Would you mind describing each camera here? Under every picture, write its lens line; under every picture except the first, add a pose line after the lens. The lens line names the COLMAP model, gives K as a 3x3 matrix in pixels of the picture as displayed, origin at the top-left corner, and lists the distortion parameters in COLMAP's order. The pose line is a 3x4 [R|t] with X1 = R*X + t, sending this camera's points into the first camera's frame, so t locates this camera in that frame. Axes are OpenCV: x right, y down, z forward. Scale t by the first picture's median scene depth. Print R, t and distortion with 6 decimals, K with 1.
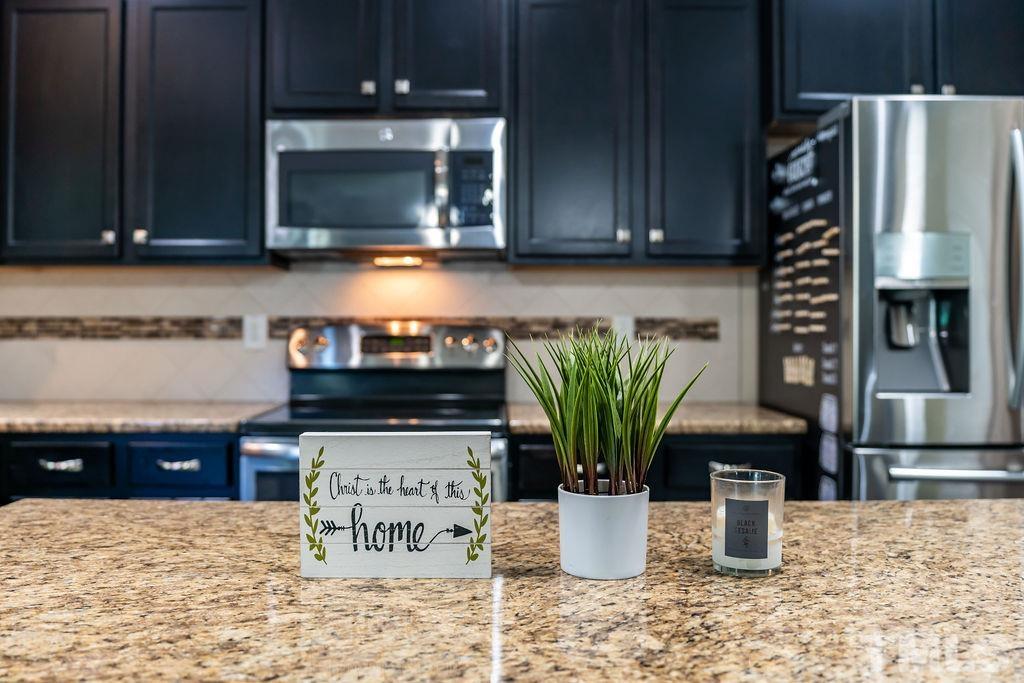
lens RADIAL K [[877.1, 0, 508.6], [0, 877.1, 336.3], [0, 0, 1]] dist [-0.043904, -0.012934]
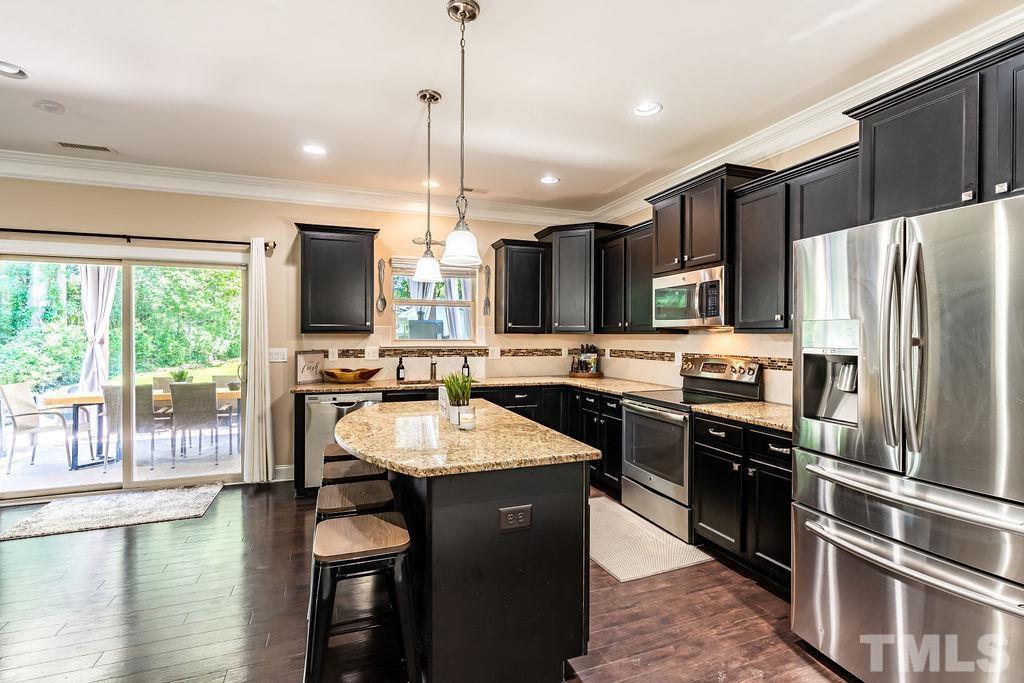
lens RADIAL K [[465.7, 0, 512.5], [0, 465.7, 336.7], [0, 0, 1]] dist [-0.002905, -0.000114]
pose [[0.343723, 0.001577, -0.939070, 0.842859], [-0.011871, 0.999926, -0.002666, -0.063573], [0.938996, 0.012064, 0.343716, 0.132861]]
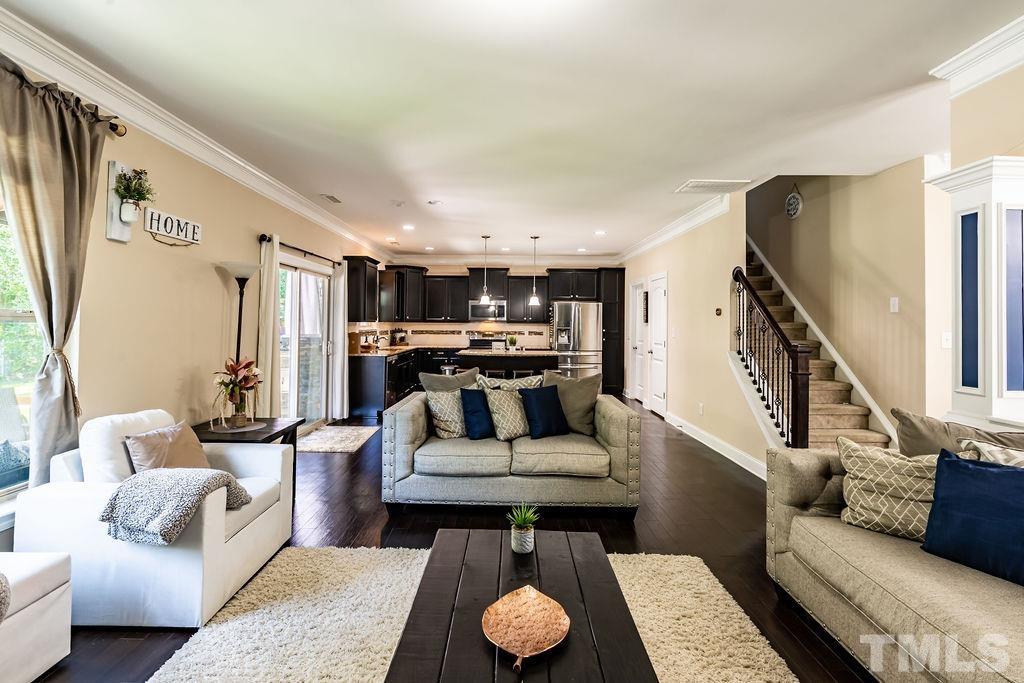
lens RADIAL K [[465.7, 0, 498.1], [0, 465.7, 318.6], [0, 0, 1]] dist [-0.002905, -0.000114]
pose [[0.999713, 0.008050, -0.022562, 0.013324], [-0.008505, 0.999761, -0.020155, -0.046025], [0.022395, 0.020341, 0.999542, -2.319243]]
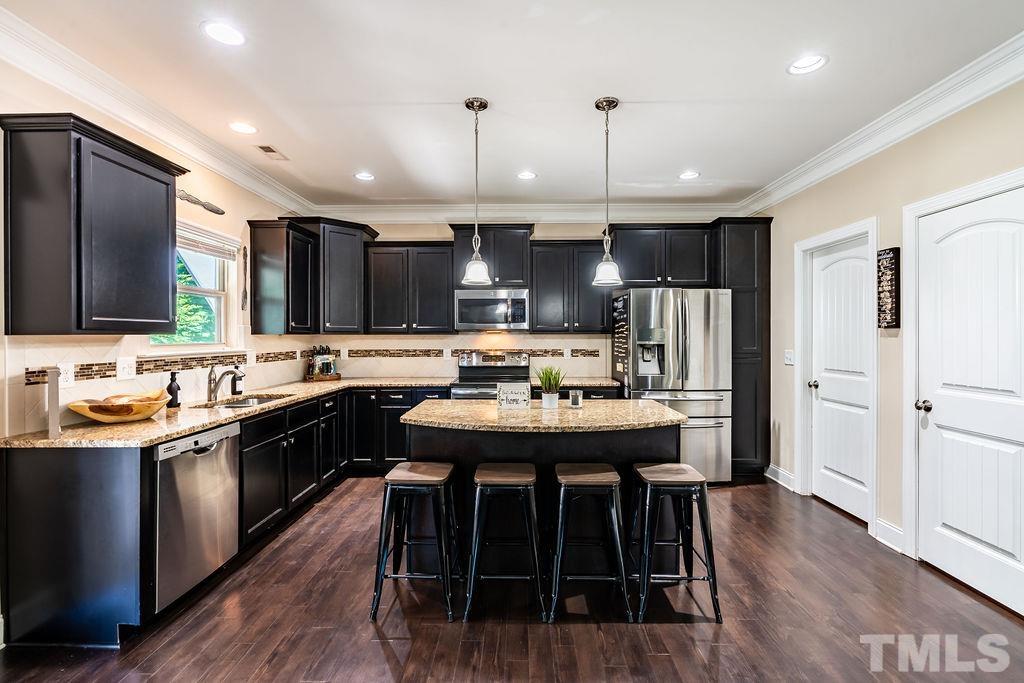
lens RADIAL K [[465.7, 0, 515.5], [0, 465.7, 342.6], [0, 0, 1]] dist [-0.002905, -0.000114]
pose [[0.999767, -0.003505, -0.021312, -0.015929], [0.003614, 0.999980, 0.005099, -0.059037], [0.021294, -0.005175, 0.999760, -0.690318]]
